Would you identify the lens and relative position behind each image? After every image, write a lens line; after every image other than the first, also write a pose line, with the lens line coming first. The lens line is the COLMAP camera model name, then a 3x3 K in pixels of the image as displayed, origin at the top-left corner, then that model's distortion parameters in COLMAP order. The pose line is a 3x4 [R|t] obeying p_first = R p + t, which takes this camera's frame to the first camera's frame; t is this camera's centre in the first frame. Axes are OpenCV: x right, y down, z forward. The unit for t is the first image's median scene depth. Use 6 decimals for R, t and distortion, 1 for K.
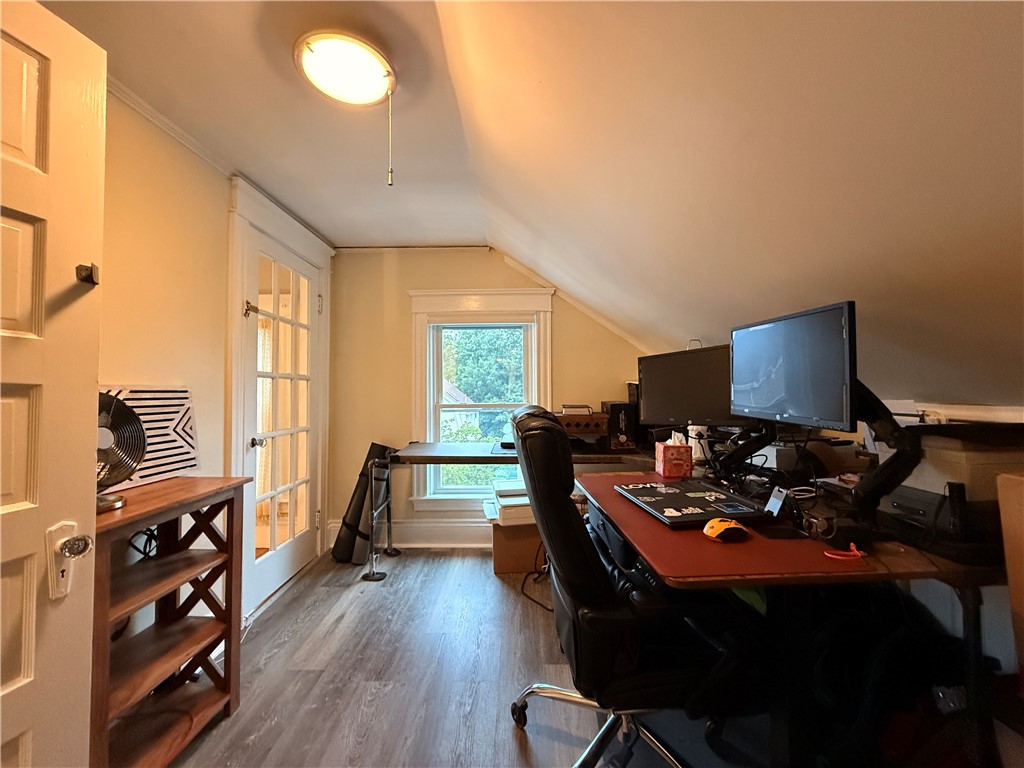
lens RADIAL K [[408.7, 0, 513.1], [0, 408.7, 381.7], [0, 0, 1]] dist [0.000022, -0.000197]
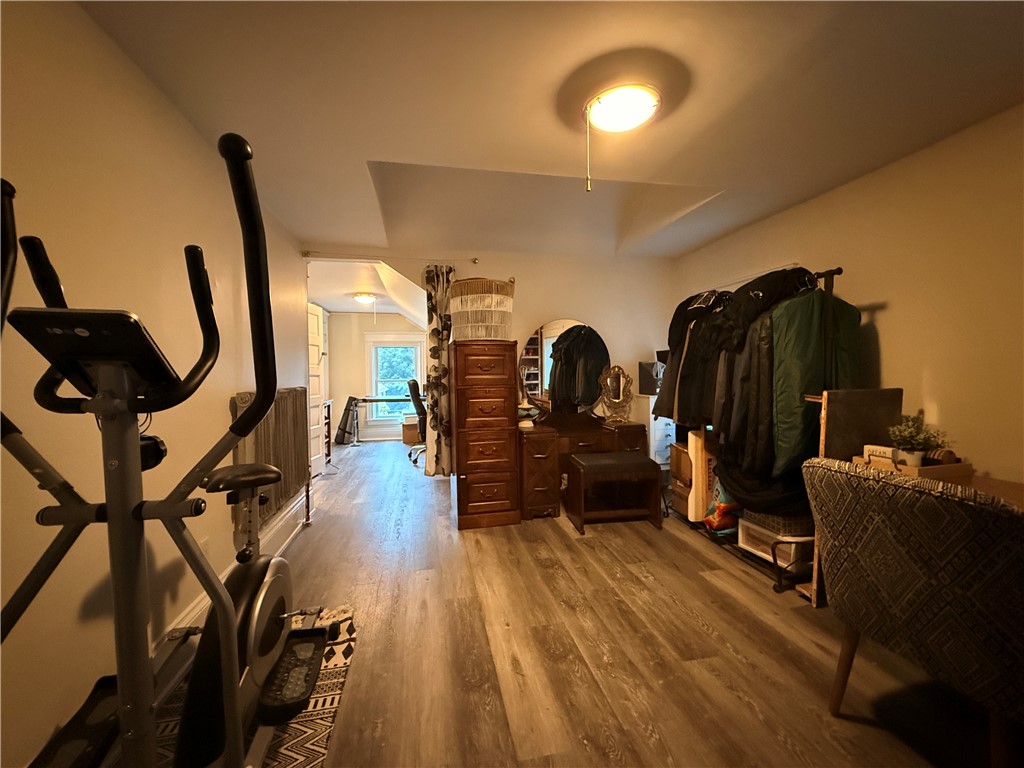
lens RADIAL K [[408.7, 0, 510.6], [0, 408.7, 387.7], [0, 0, 1]] dist [0.000022, -0.000197]
pose [[0.976302, -0.017931, 0.215670, 0.061746], [0.004158, 0.997932, 0.064150, -0.047692], [-0.216374, -0.061733, 0.974357, -1.538476]]
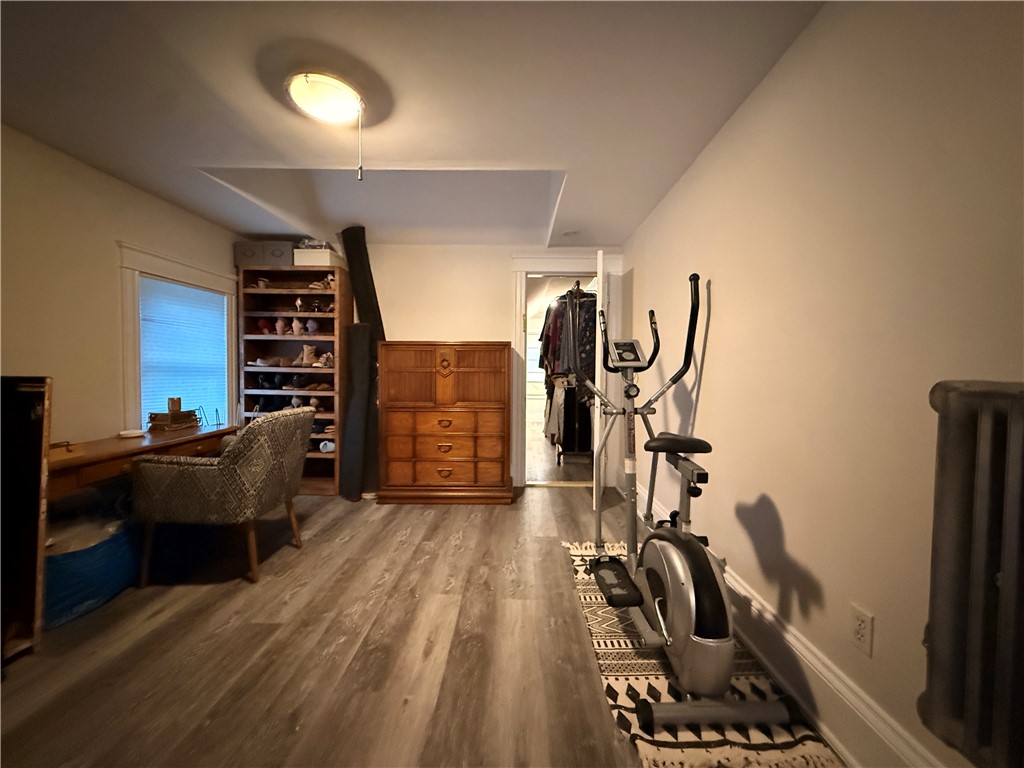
lens RADIAL K [[408.7, 0, 514.5], [0, 408.7, 381.9], [0, 0, 1]] dist [0.000022, -0.000197]
pose [[-0.999988, -0.004421, 0.002172, 0.095407], [-0.004402, 0.999955, 0.008448, 0.272965], [-0.002210, 0.008438, -0.999962, 5.664379]]
